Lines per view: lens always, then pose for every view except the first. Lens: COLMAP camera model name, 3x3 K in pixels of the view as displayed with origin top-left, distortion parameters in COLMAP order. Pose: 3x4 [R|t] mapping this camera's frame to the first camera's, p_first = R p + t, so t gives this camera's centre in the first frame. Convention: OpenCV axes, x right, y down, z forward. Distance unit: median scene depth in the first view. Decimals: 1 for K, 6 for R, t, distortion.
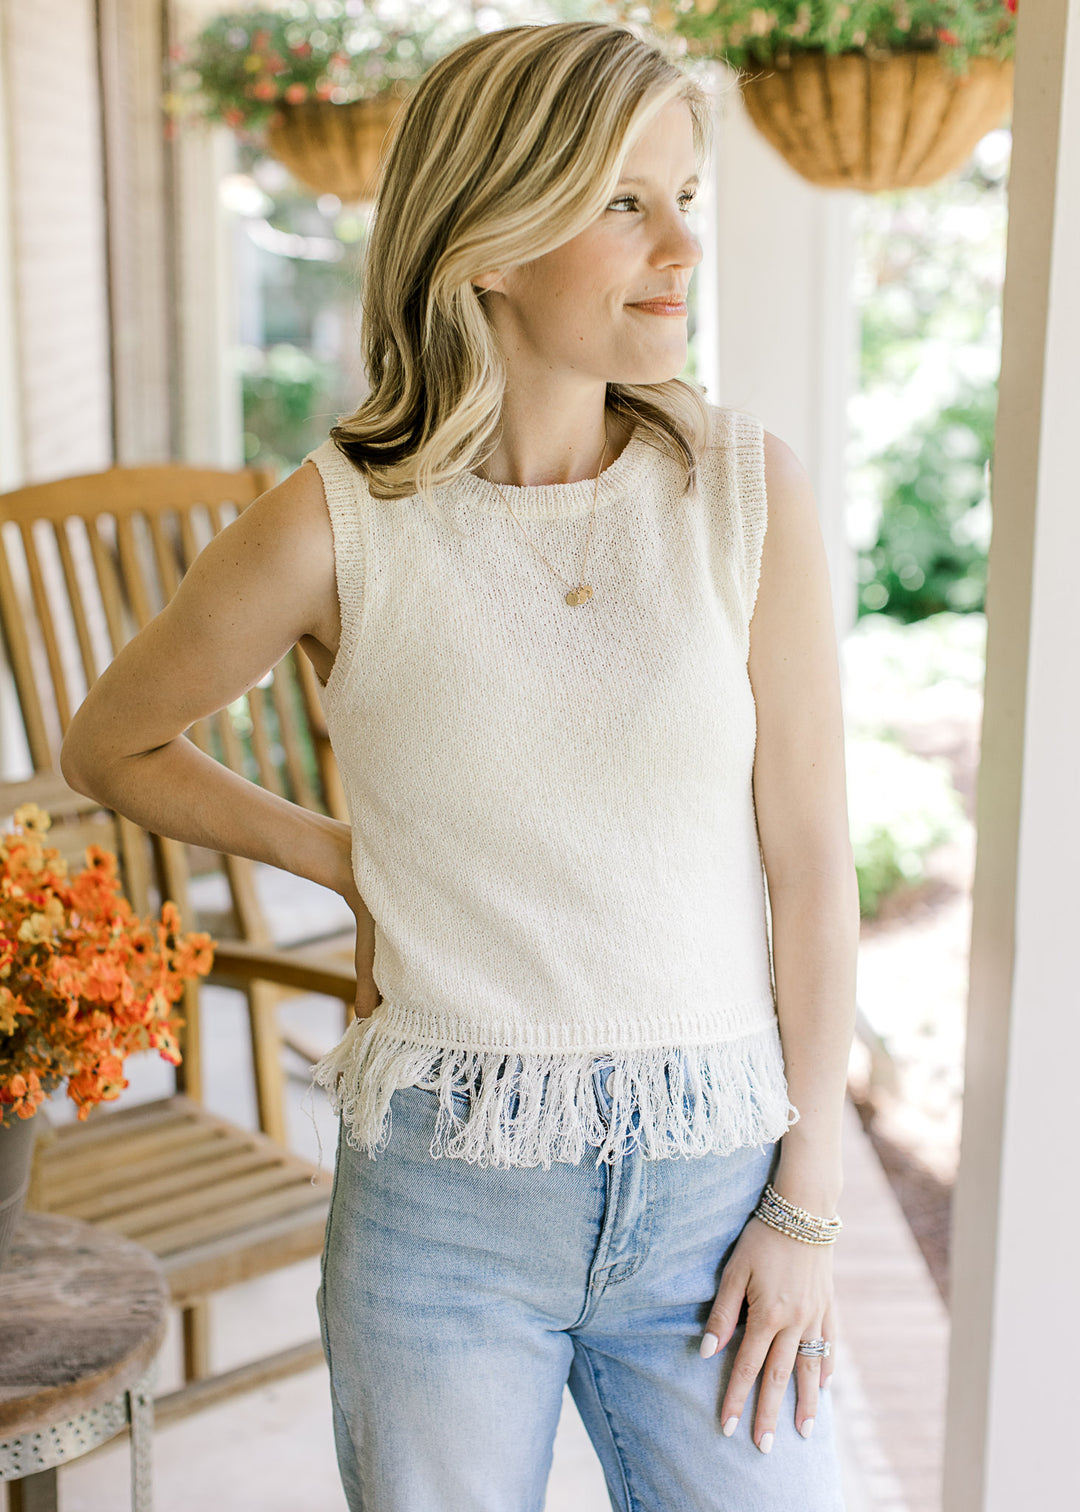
lens RADIAL K [[2262.4, 0, 557.8], [0, 2262.4, 676.9], [0, 0, 1]] dist [0.008426, -0.022046]
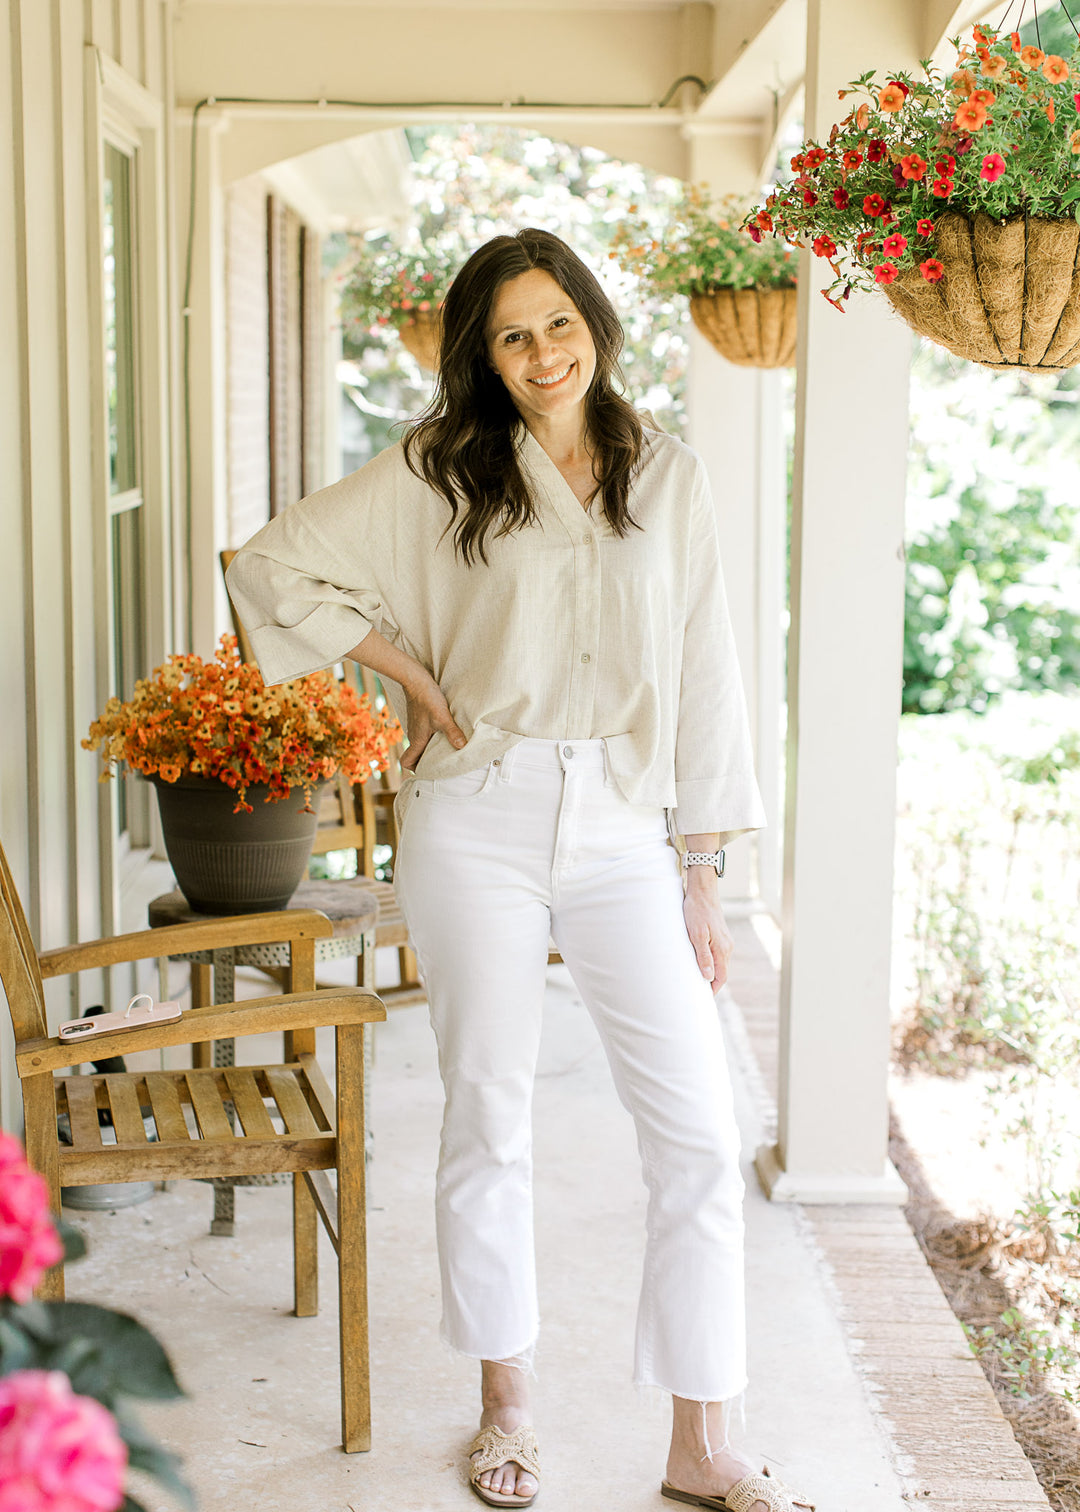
lens RADIAL K [[2278.0, 0, 544.3], [0, 2278.0, 697.6], [0, 0, 1]] dist [-0.002047, -0.022935]
pose [[0.999755, 0.008127, -0.020603, 0.010513], [-0.009656, 0.997120, -0.075226, 0.172112], [0.019932, 0.075406, 0.996954, -0.728237]]
